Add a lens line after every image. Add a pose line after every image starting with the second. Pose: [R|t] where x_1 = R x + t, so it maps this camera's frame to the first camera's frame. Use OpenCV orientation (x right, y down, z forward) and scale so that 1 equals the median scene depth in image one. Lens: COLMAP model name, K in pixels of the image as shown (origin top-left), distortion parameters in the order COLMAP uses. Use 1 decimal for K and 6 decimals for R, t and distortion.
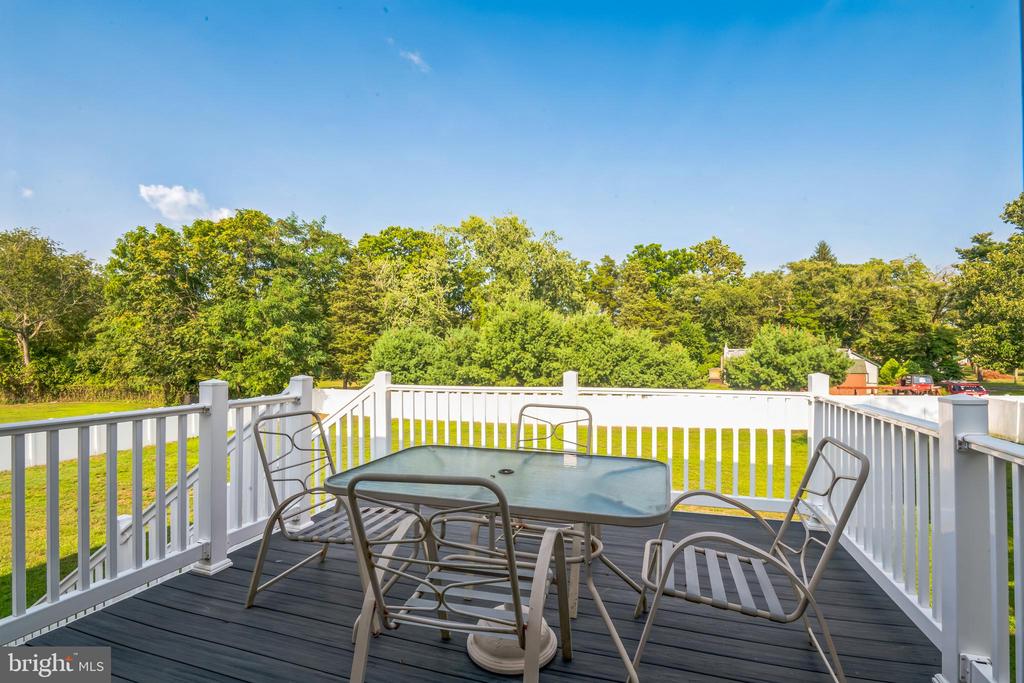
lens RADIAL K [[475.5, 0, 515.9], [0, 475.5, 345.6], [0, 0, 1]] dist [-0.007615, -0.009100]
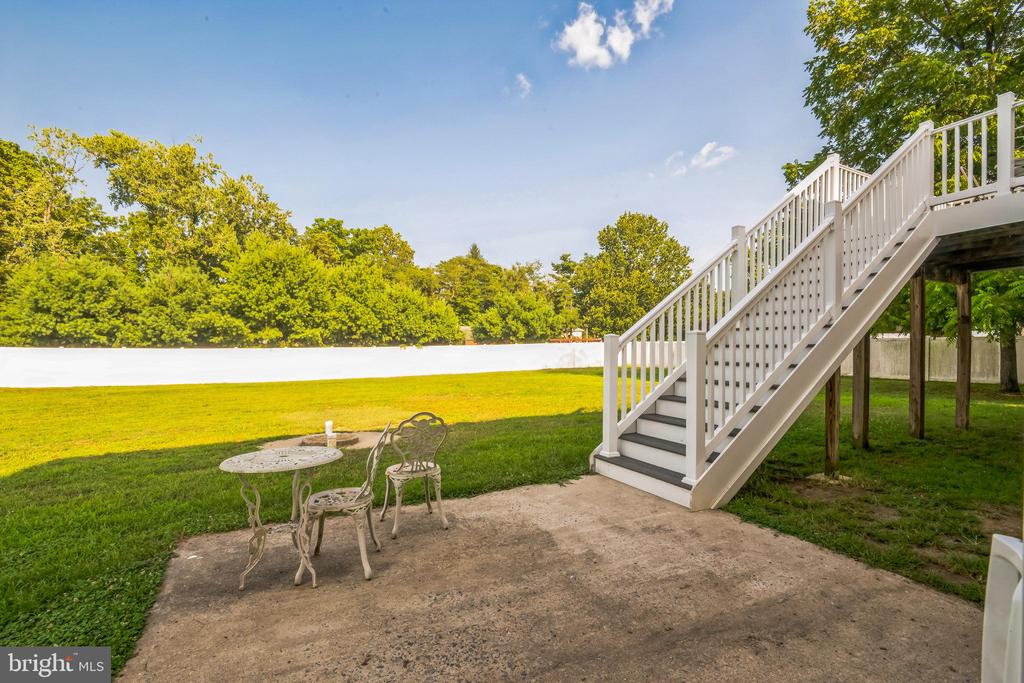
lens RADIAL K [[475.5, 0, 516.0], [0, 475.5, 346.0], [0, 0, 1]] dist [-0.007615, -0.009100]
pose [[0.713712, 0.008350, 0.700389, -0.238429], [-0.011276, 0.999936, -0.000431, 0.077608], [-0.700348, -0.007590, 0.713761, 0.074810]]
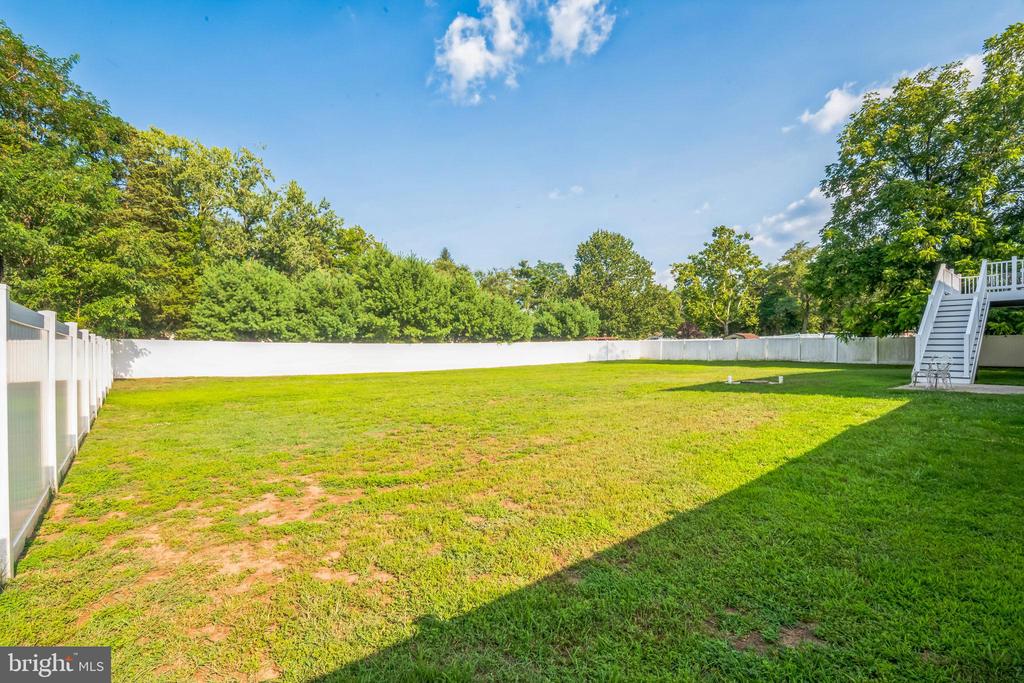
lens RADIAL K [[475.5, 0, 514.7], [0, 475.5, 346.9], [0, 0, 1]] dist [-0.007615, -0.009100]
pose [[0.550073, 0.007065, 0.835087, -0.597561], [-0.013409, 0.999910, 0.000373, 0.087630], [-0.835009, -0.011402, 0.550118, 0.202367]]
